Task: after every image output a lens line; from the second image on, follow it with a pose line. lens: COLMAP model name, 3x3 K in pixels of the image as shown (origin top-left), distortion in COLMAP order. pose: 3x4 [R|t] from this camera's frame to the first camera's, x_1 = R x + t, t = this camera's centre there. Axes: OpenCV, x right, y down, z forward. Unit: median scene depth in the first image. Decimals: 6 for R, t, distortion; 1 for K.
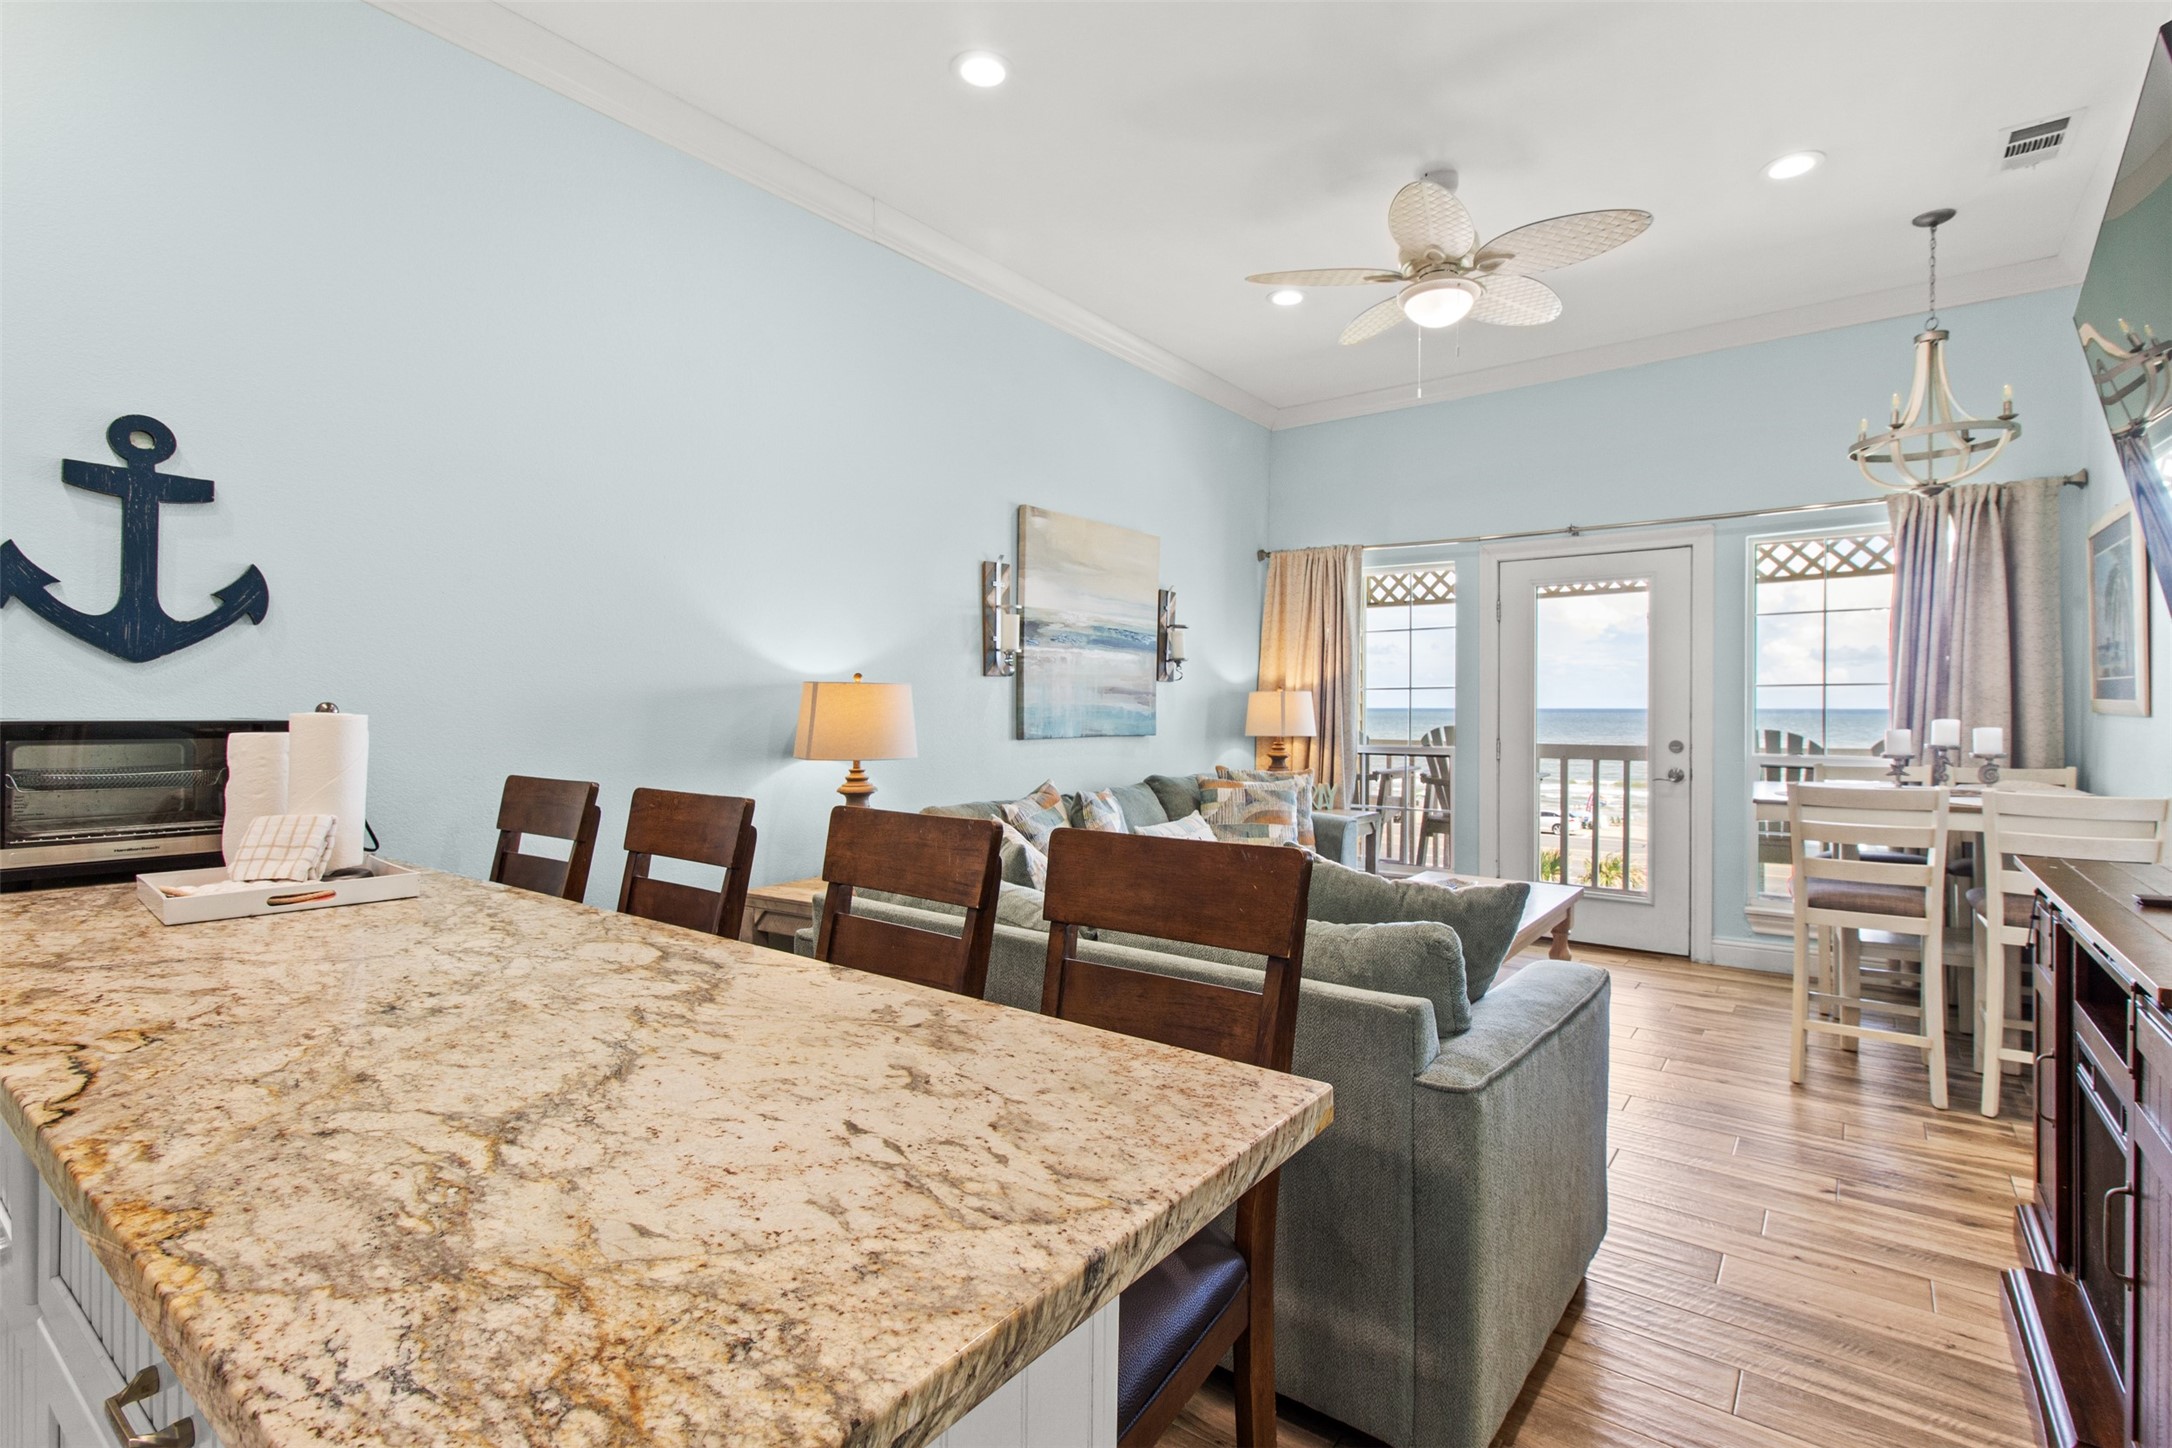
lens RADIAL K [[1007.9, 0, 1123.1], [0, 1007.9, 708.1], [0, 0, 1]] dist [0.005116, 0.000023]
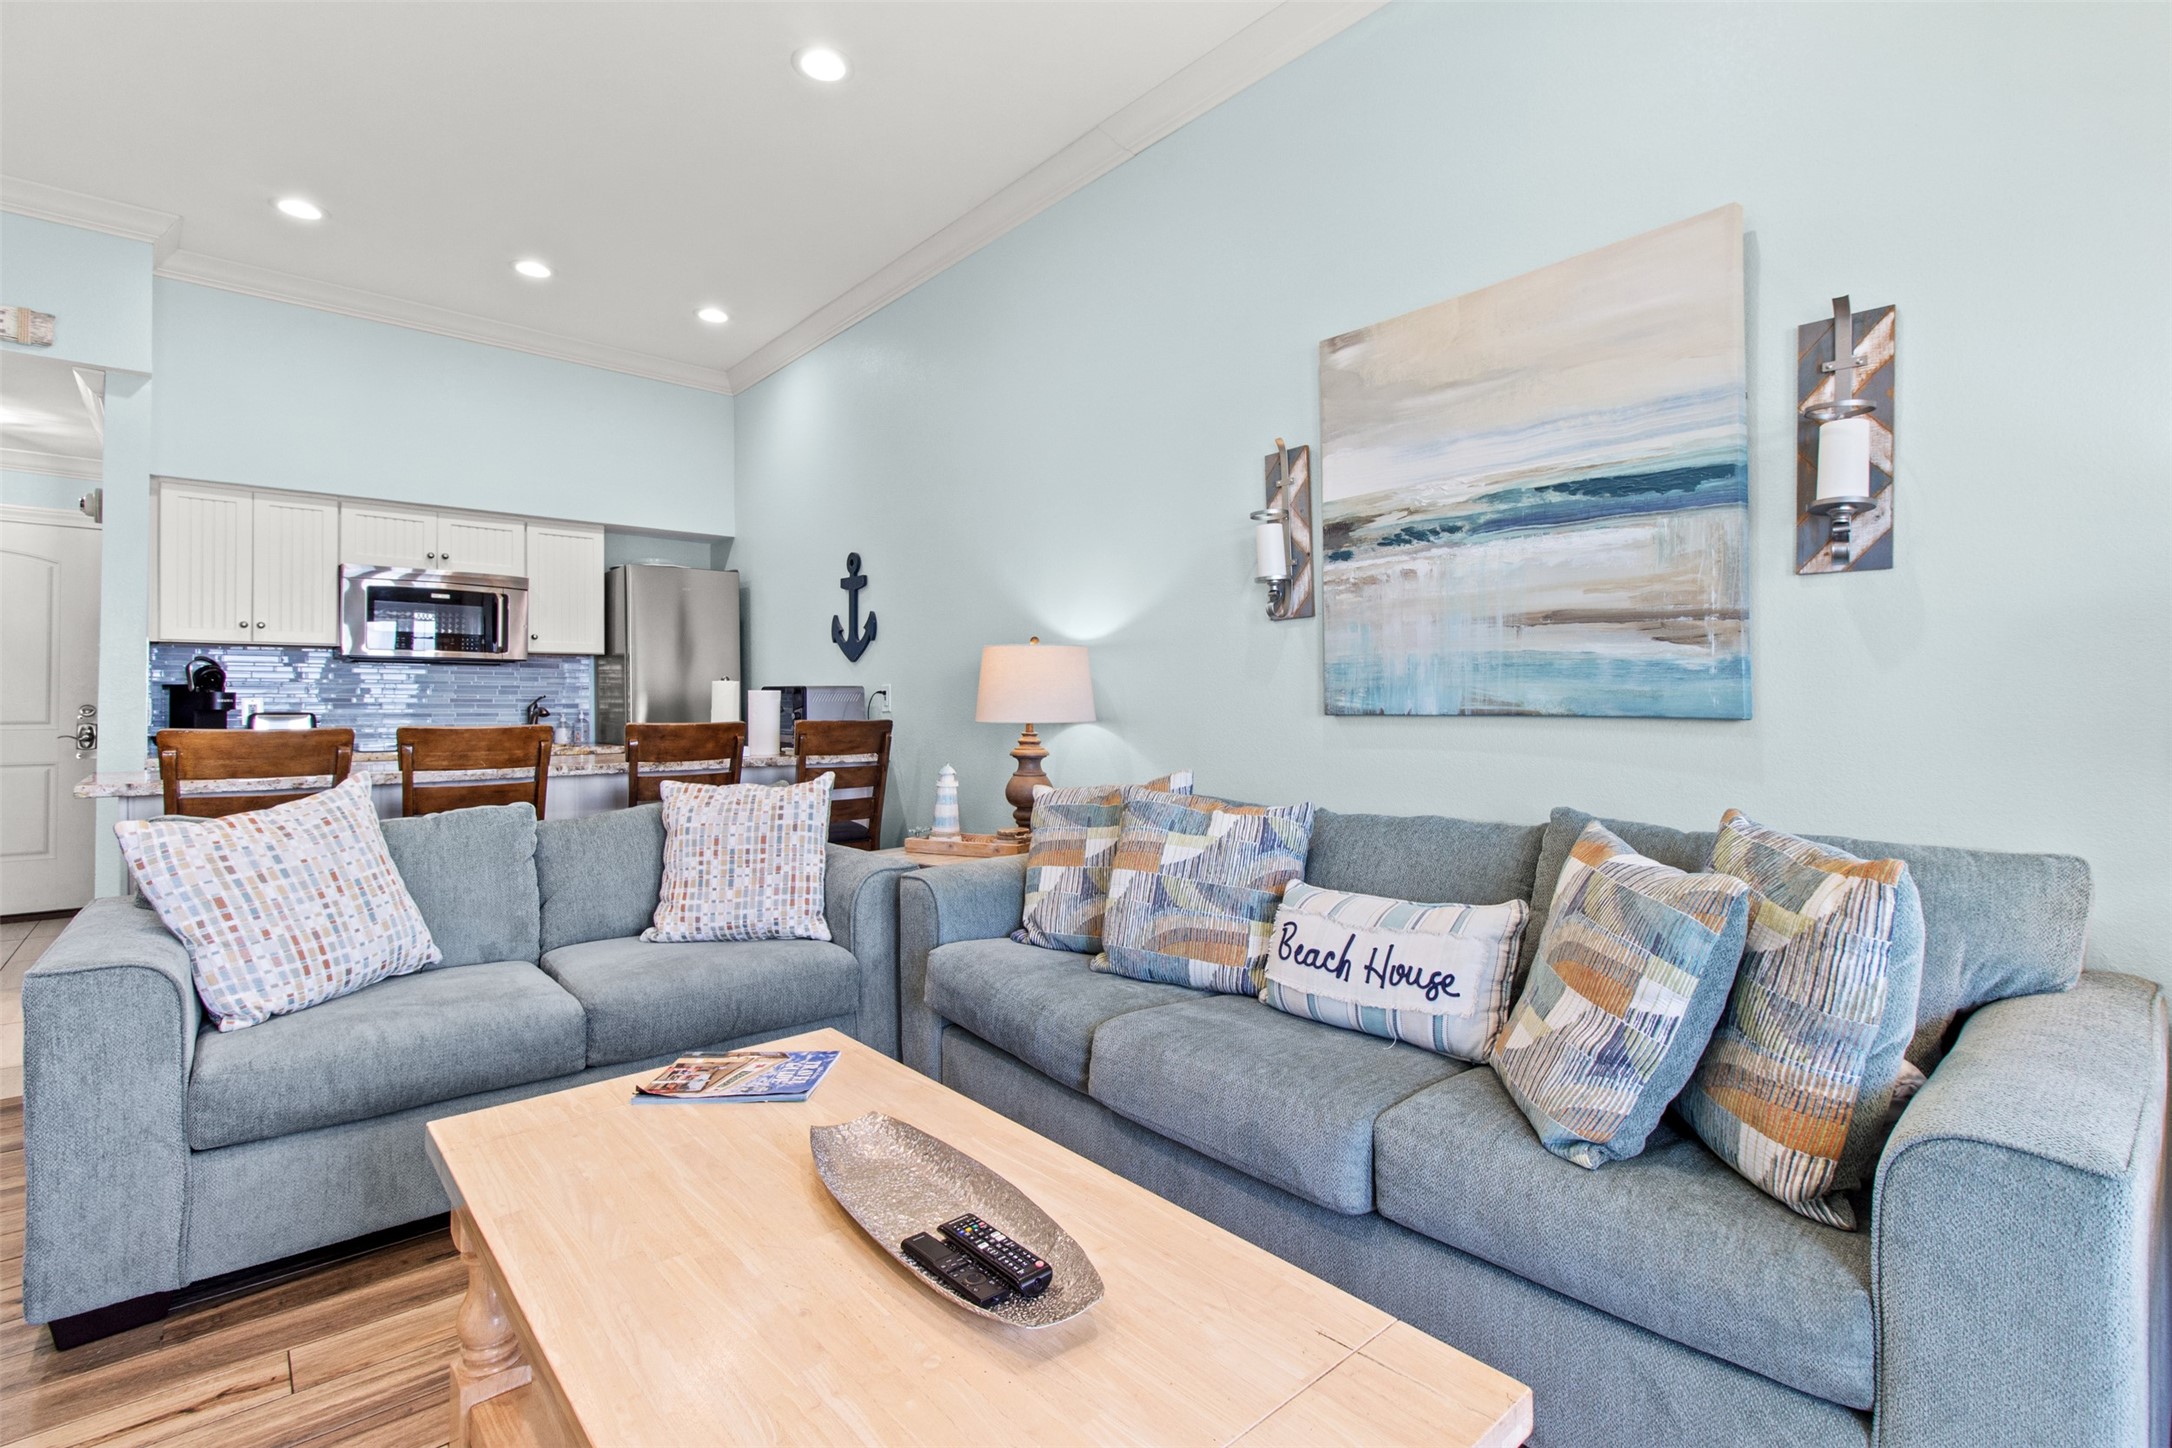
lens RADIAL K [[1014.0, 0, 1120.4], [0, 1014.0, 691.6], [0, 0, 1]] dist [0.007766, 0.000164]
pose [[-0.209546, -0.015100, -0.977682, 2.246339], [-0.001512, 0.999885, -0.015119, 0.109705], [0.977798, -0.001690, -0.209545, 4.149484]]
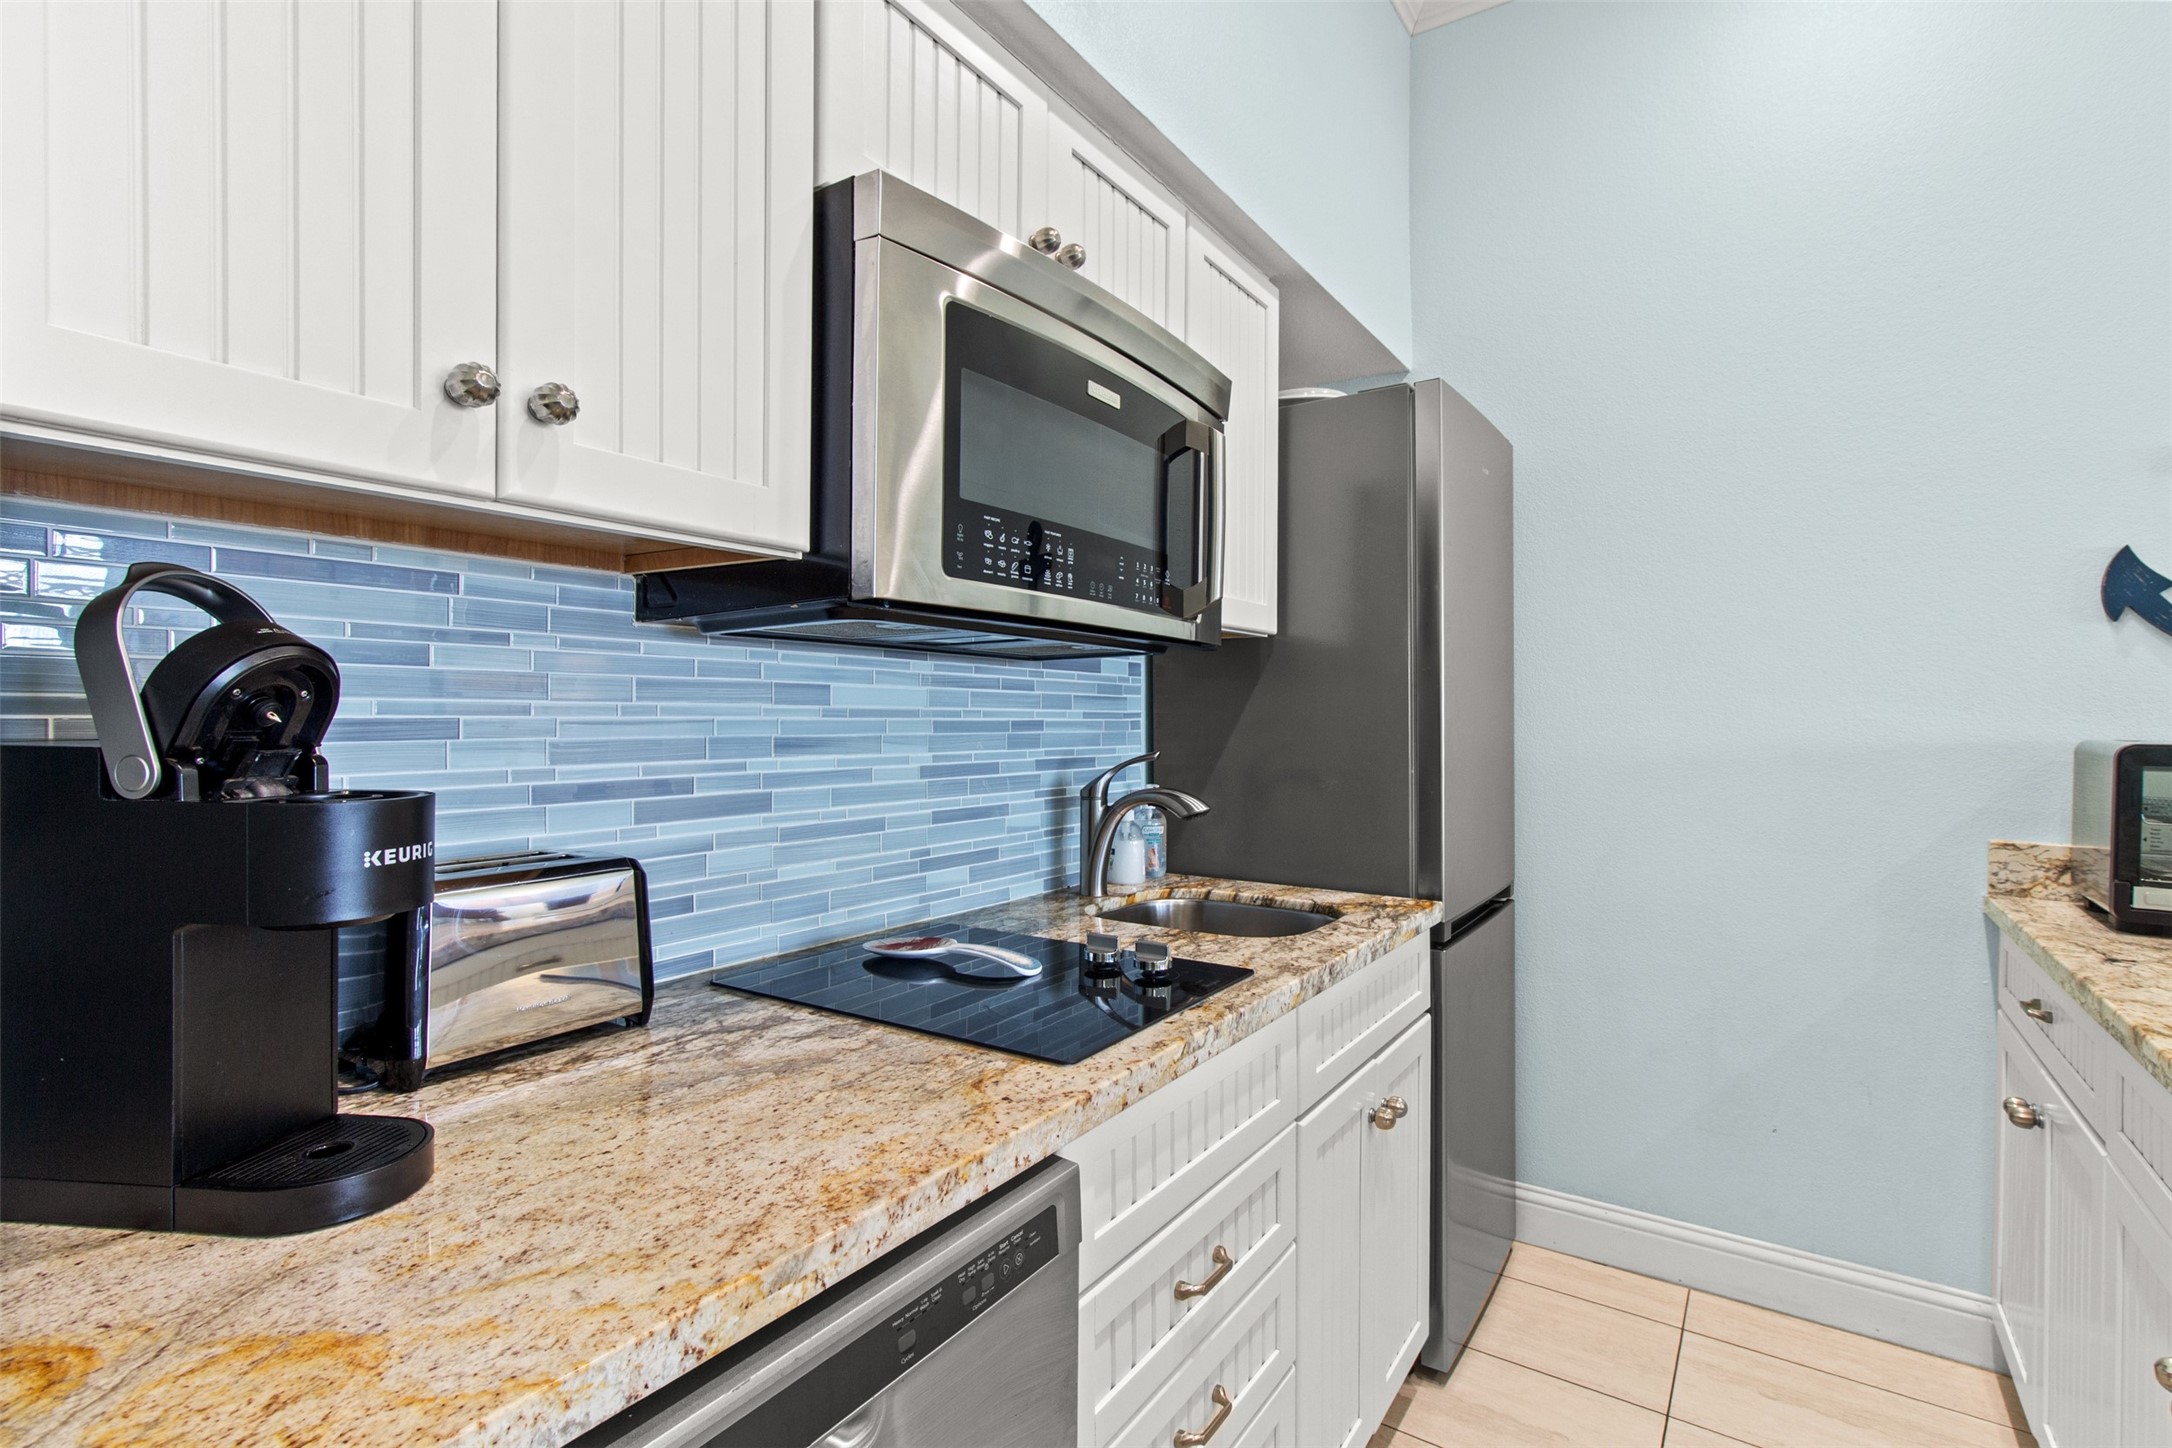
lens RADIAL K [[1018.3, 0, 1121.7], [0, 1018.3, 727.5], [0, 0, 1]] dist [0.004519, 0.000071]
pose [[0.054934, 0.009695, -0.998443, -0.414830], [-0.009924, 0.999909, 0.009164, -0.001383], [0.998441, 0.009405, 0.055025, 0.083176]]
